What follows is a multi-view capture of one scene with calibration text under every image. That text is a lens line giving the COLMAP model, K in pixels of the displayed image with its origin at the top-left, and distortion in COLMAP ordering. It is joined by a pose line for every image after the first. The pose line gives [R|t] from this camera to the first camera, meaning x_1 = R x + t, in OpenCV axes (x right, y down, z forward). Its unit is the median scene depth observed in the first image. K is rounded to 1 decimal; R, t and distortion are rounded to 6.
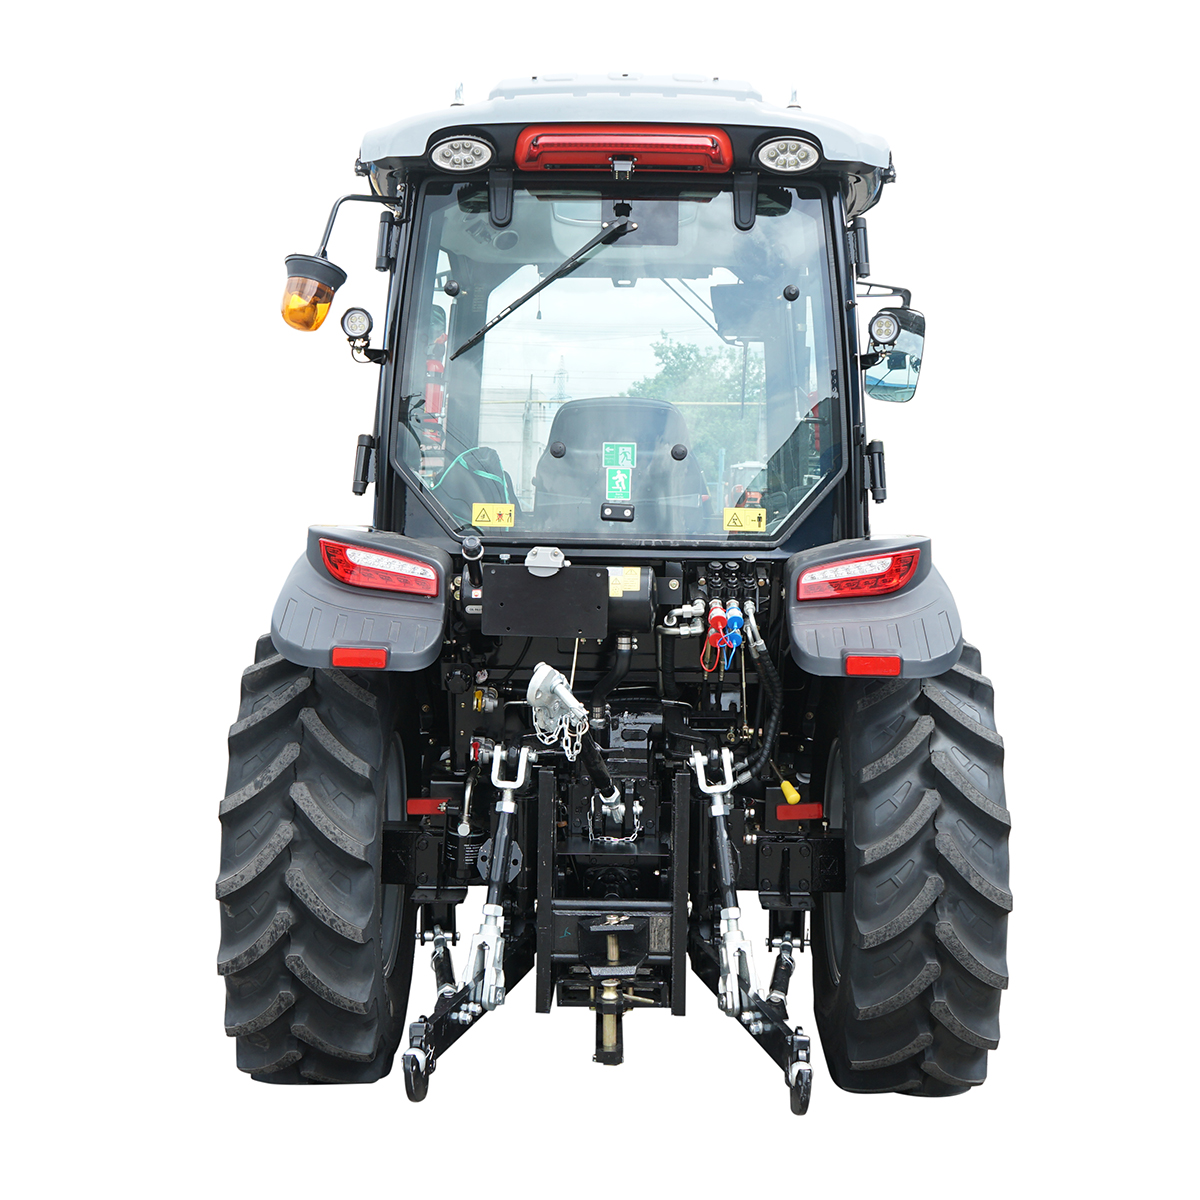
lens RADIAL K [[1452.8, 0, 610.0], [0, 1452.8, 603.9], [0, 0, 1]] dist [-0.010502, 0.000000]
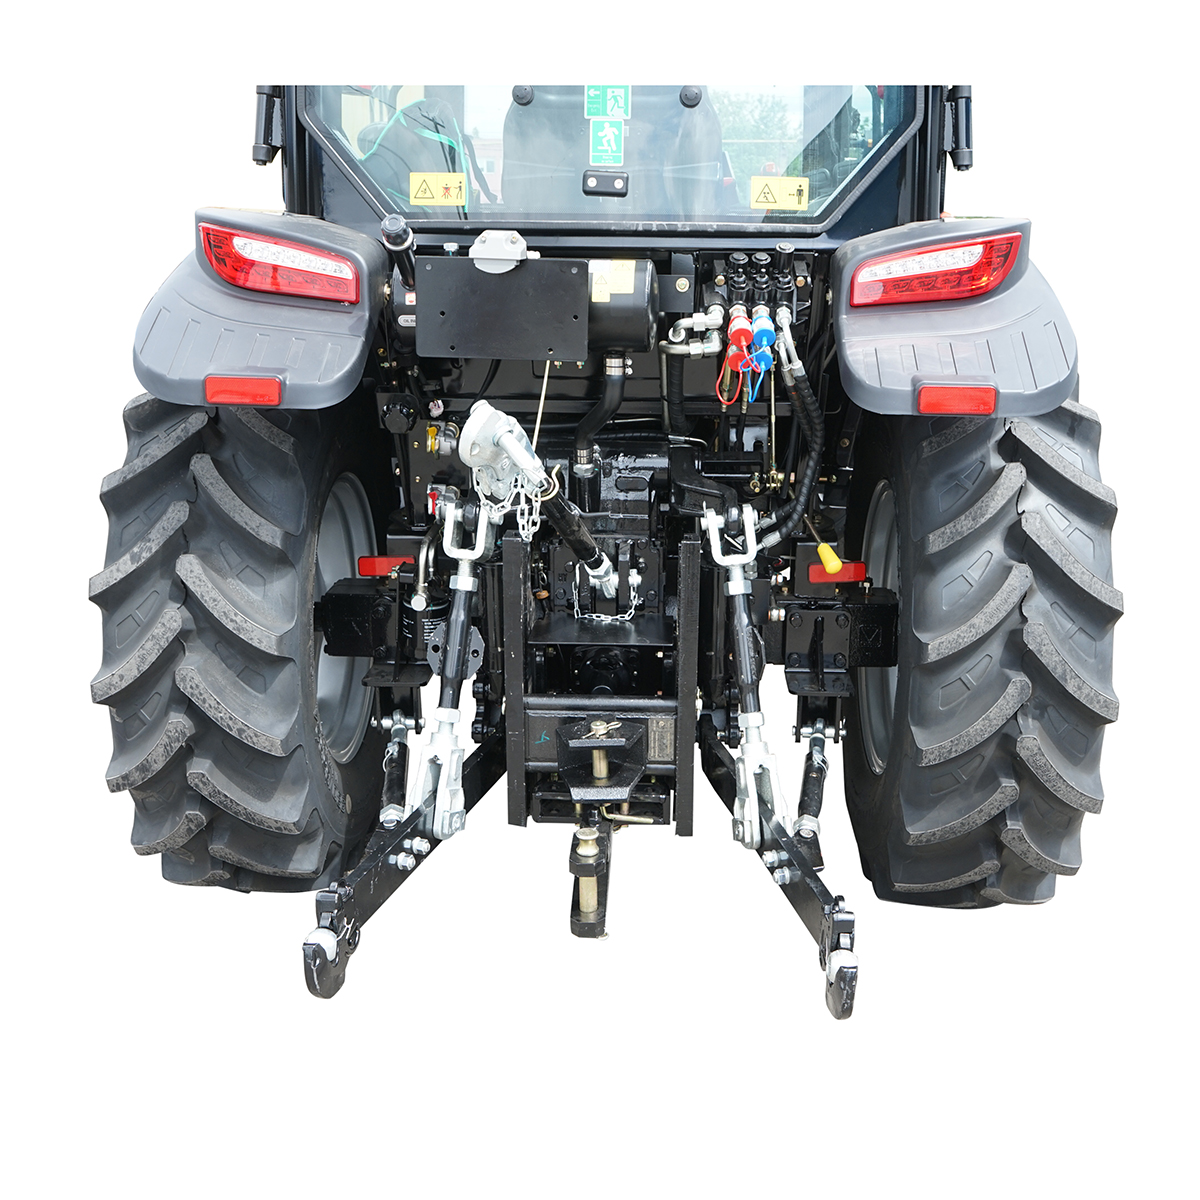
lens RADIAL K [[1234.7, 0, 629.4], [0, 1234.7, 610.2], [0, 0, 1]] dist [-0.019792, 0.000000]
pose [[0.999886, -0.000861, -0.015043, 0.026967], [0.004356, 0.972247, 0.233917, 0.000675], [0.014424, -0.233956, 0.972140, 0.356024]]
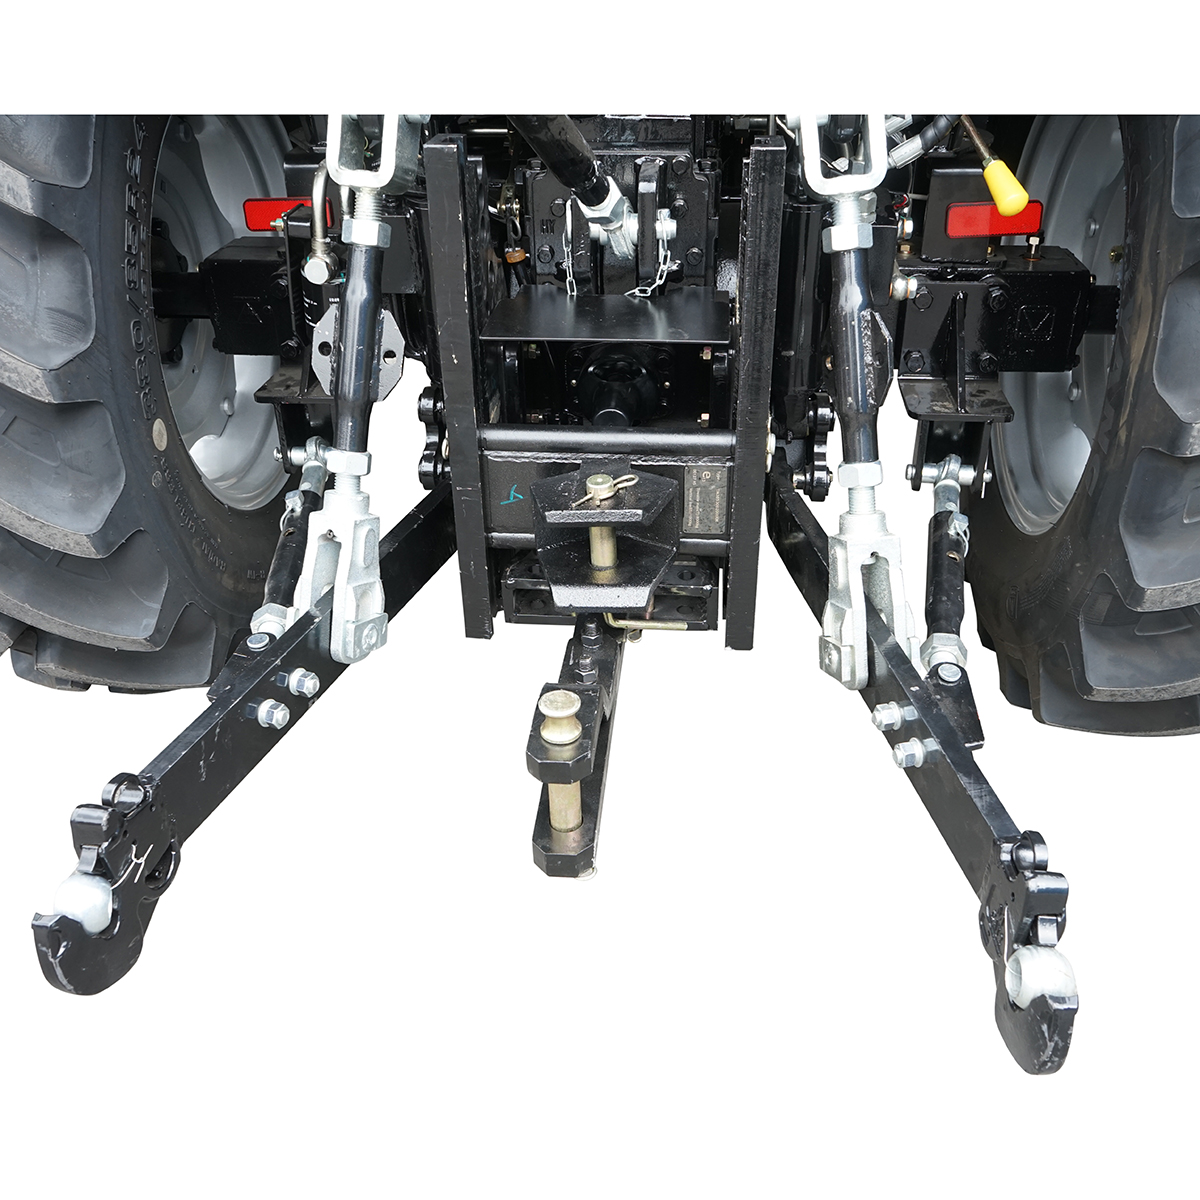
lens RADIAL K [[1234.7, 0, 601.0], [0, 1234.7, 623.1], [0, 0, 1]] dist [-0.019792, 0.000000]
pose [[0.997007, 0.016491, -0.075536, 0.031099], [0.021828, 0.877206, 0.479617, 0.065024], [0.074171, -0.479830, 0.874221, 0.612787]]
